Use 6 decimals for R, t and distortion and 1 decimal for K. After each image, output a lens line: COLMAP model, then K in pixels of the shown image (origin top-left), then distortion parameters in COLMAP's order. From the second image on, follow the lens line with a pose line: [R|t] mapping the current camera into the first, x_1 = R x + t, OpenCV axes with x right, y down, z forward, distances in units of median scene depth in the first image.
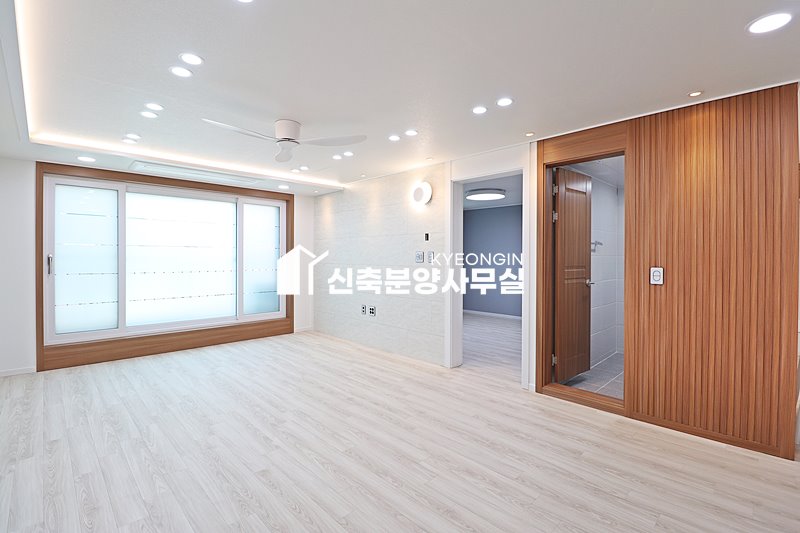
lens RADIAL K [[368.3, 0, 404.0], [0, 368.3, 258.1], [0, 0, 1]] dist [0.002504, -0.015824]
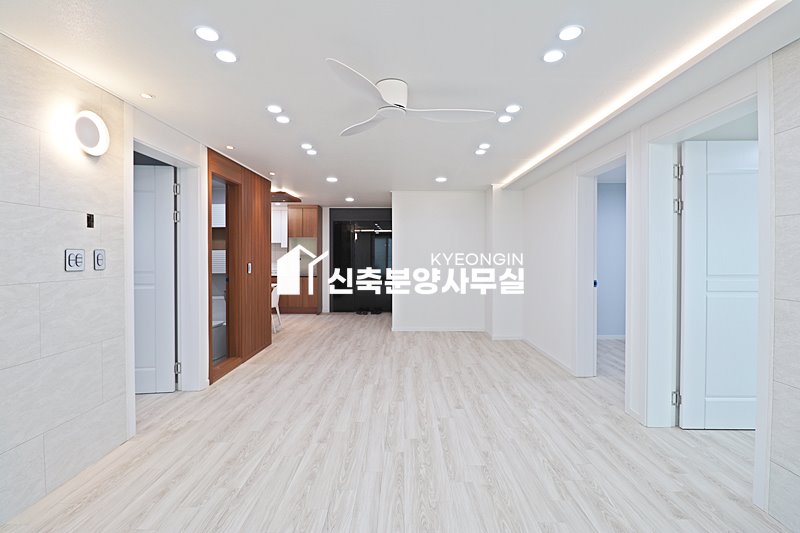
lens RADIAL K [[367.2, 0, 398.6], [0, 367.2, 258.3], [0, 0, 1]] dist [0.001309, -0.015922]
pose [[-0.703859, -0.010252, 0.710266, -0.739688], [0.000392, 0.999890, 0.014821, -0.015361], [-0.710340, 0.010710, -0.703778, 1.304473]]
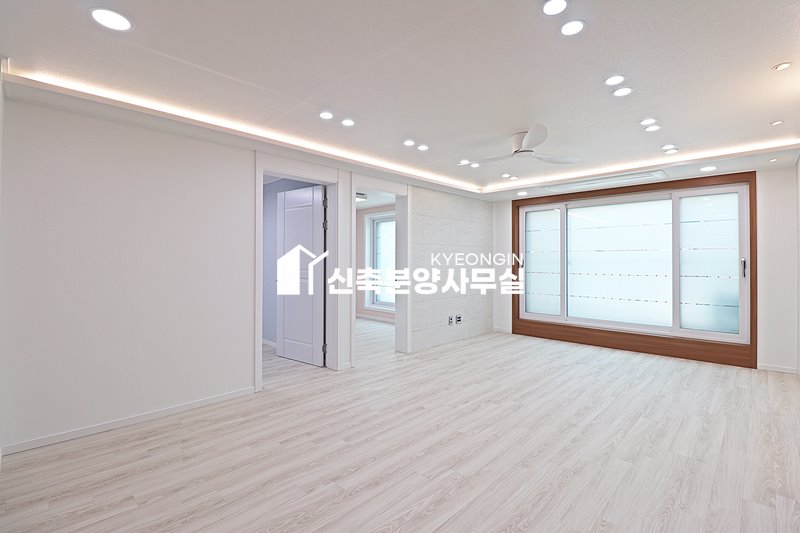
lens RADIAL K [[368.3, 0, 404.0], [0, 368.3, 258.1], [0, 0, 1]] dist [0.002504, -0.015824]
pose [[0.021546, -0.011633, -0.999700, 0.639092], [-0.005403, 0.999916, -0.011752, 0.007623], [0.999753, 0.005654, 0.021481, 0.537572]]
